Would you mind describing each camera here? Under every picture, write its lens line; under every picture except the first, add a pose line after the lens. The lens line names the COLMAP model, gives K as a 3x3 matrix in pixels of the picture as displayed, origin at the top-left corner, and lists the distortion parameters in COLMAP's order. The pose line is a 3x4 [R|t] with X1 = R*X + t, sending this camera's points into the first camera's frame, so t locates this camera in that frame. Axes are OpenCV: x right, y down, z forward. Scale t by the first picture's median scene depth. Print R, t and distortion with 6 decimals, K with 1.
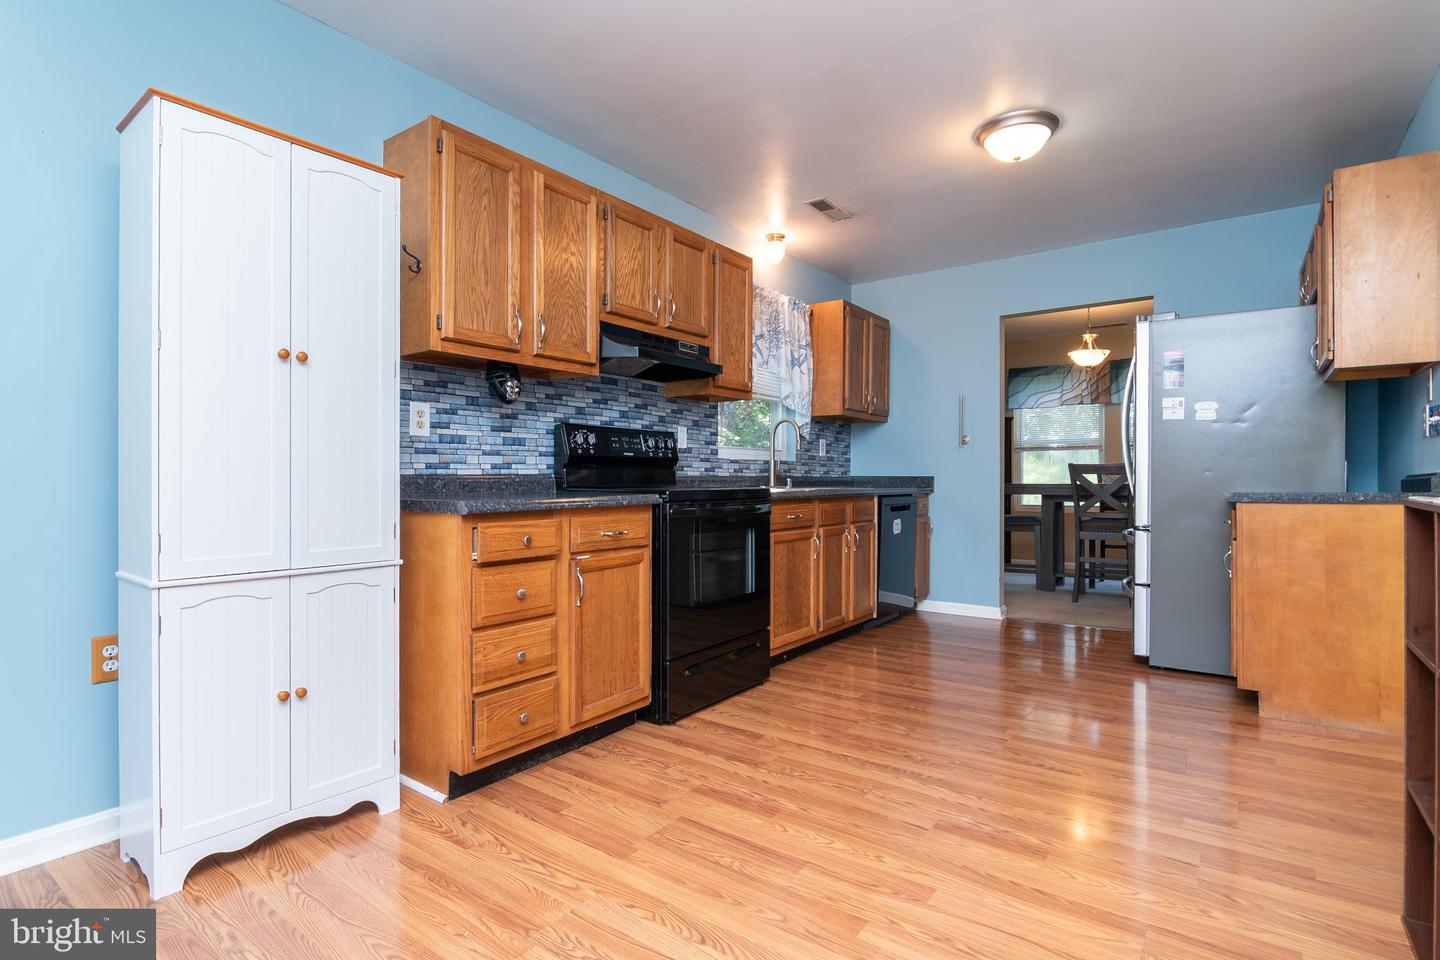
lens RADIAL K [[731.8, 0, 718.9], [0, 731.8, 479.5], [0, 0, 1]] dist [-0.012027, -0.003231]
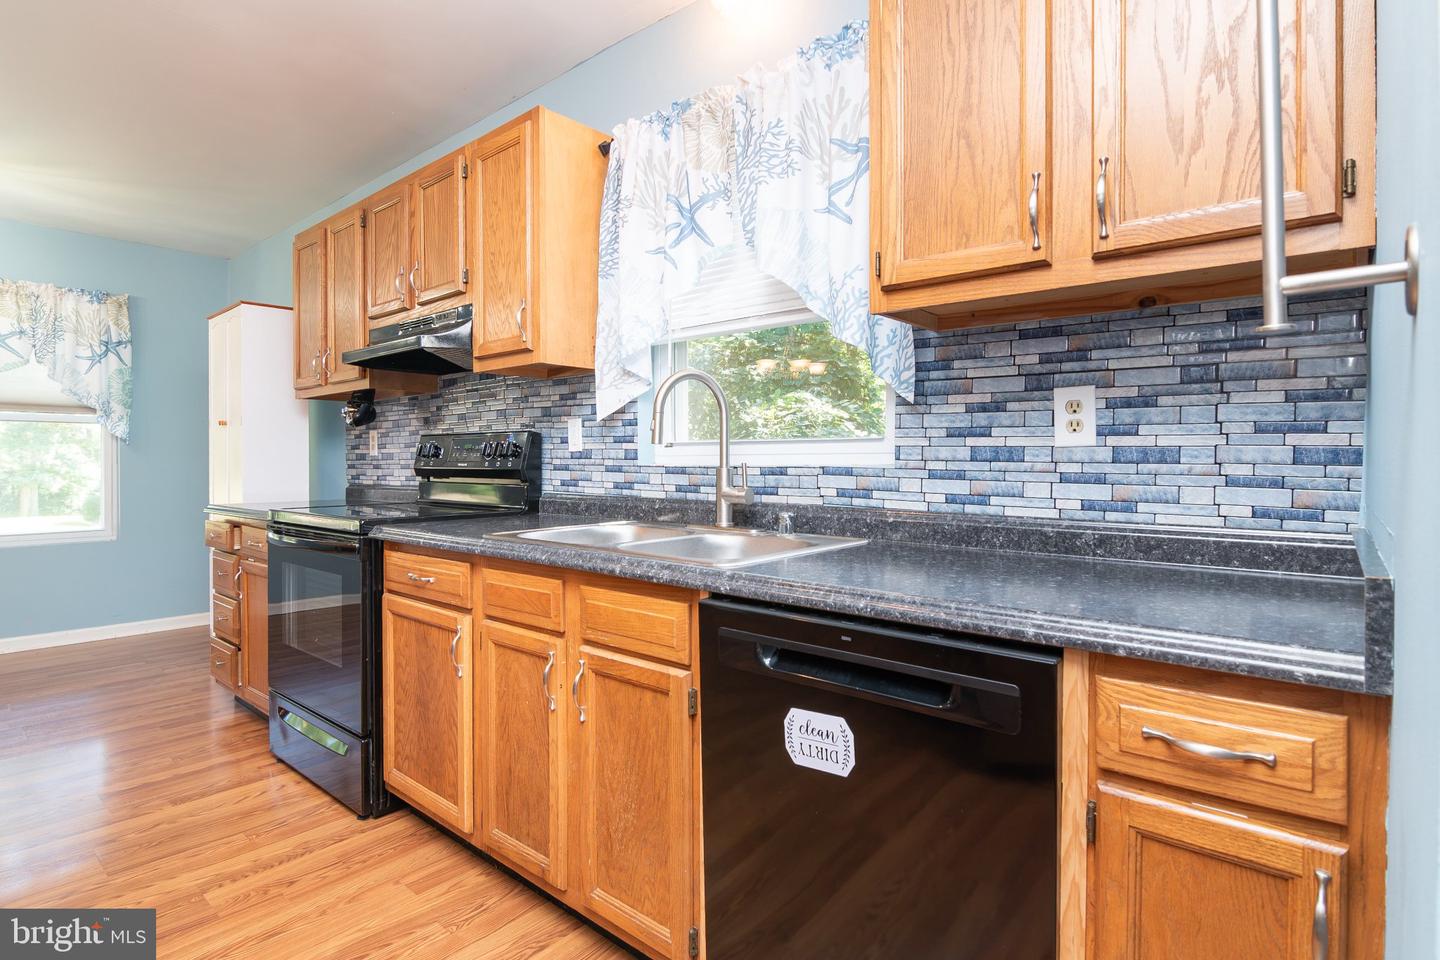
lens RADIAL K [[731.8, 0, 716.6], [0, 731.8, 468.7], [0, 0, 1]] dist [-0.012027, -0.003231]
pose [[-0.089287, 0.008437, -0.995970, 0.510837], [-0.003124, 0.999957, 0.008751, -0.029476], [0.996001, 0.003893, -0.089257, 1.037453]]
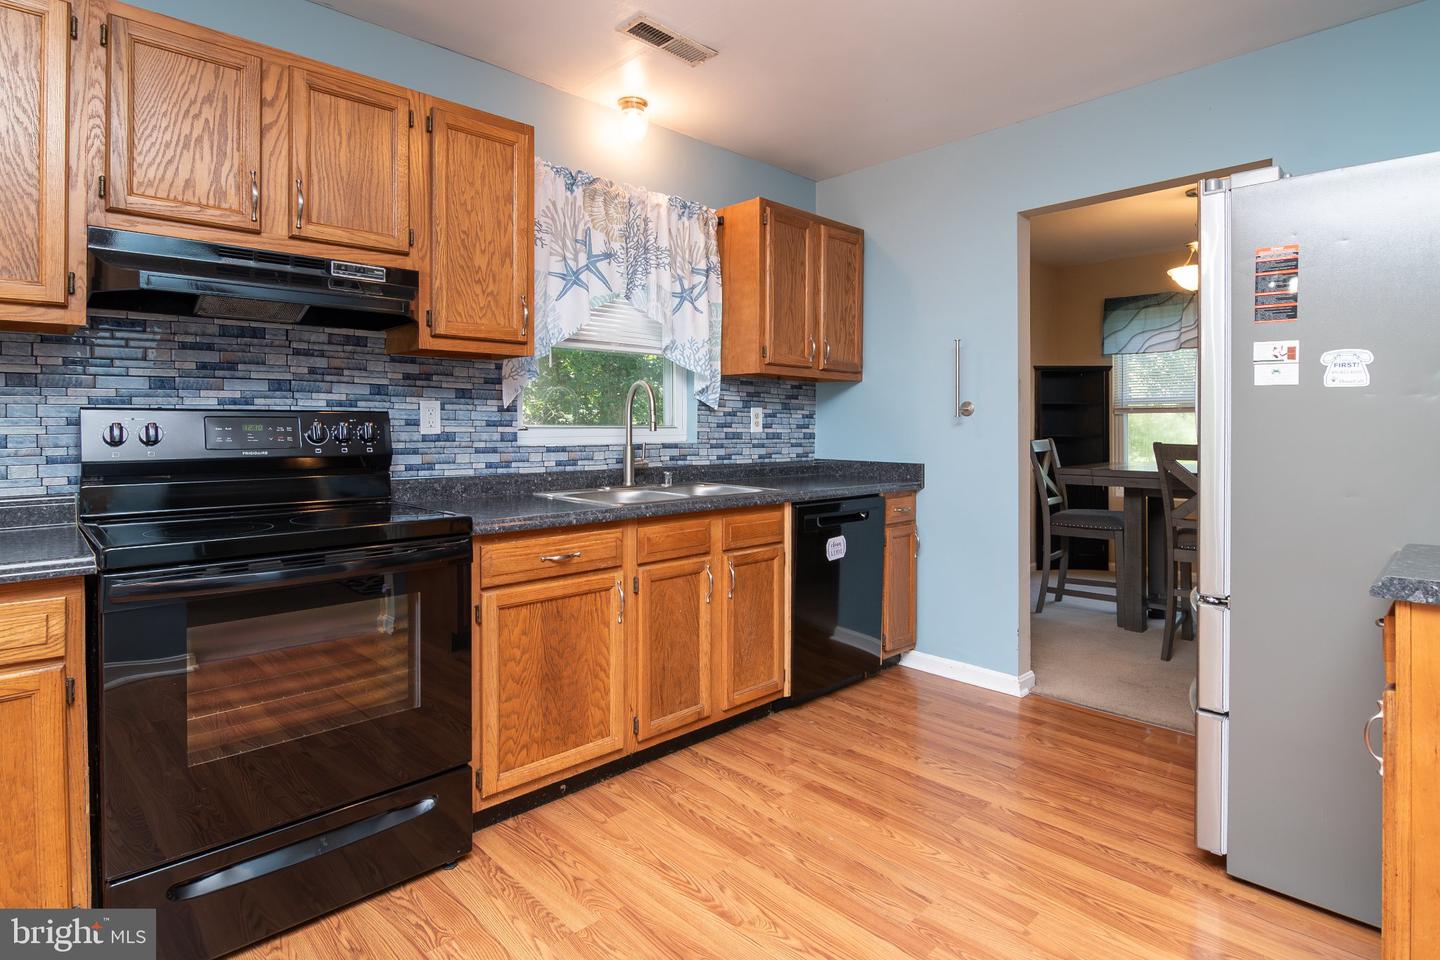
lens RADIAL K [[752.0, 0, 727.9], [0, 752.0, 426.4], [0, 0, 1]] dist [-0.023887, -0.000520]
pose [[0.984905, 0.000912, -0.173094, 0.276703], [-0.000988, 0.999999, -0.000349, -0.043456], [0.173093, 0.000515, 0.984905, 0.356741]]
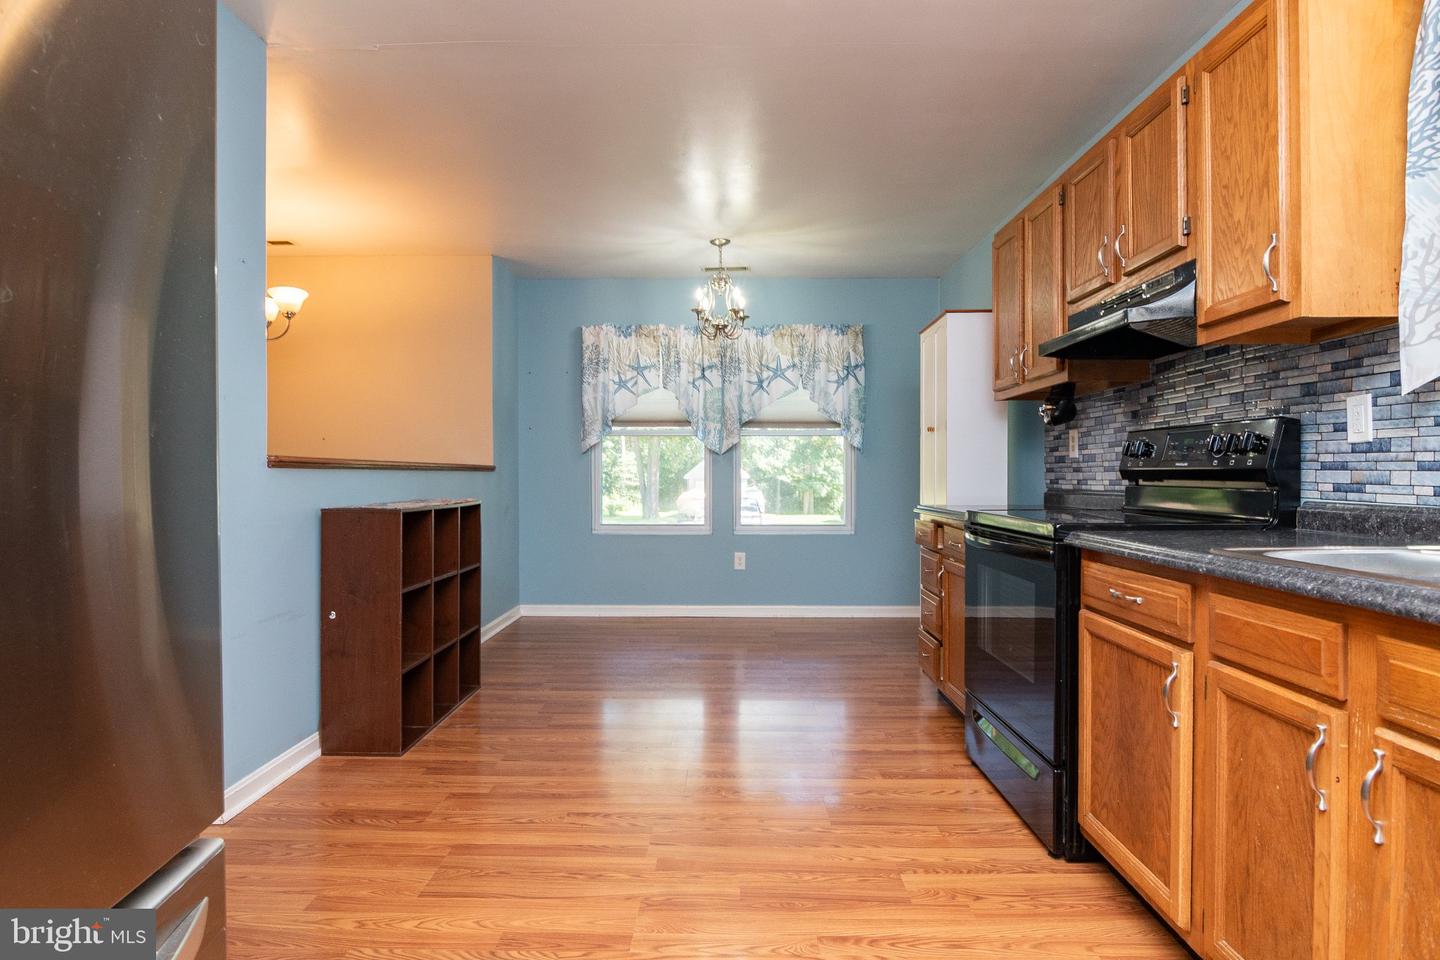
lens RADIAL K [[765.8, 0, 712.9], [0, 765.8, 481.4], [0, 0, 1]] dist [-0.004245, -0.005944]
pose [[-0.827153, 0.007989, -0.561919, 0.474966], [0.000592, 0.999911, 0.013344, -0.022062], [0.561976, 0.010705, -0.827084, 1.021131]]
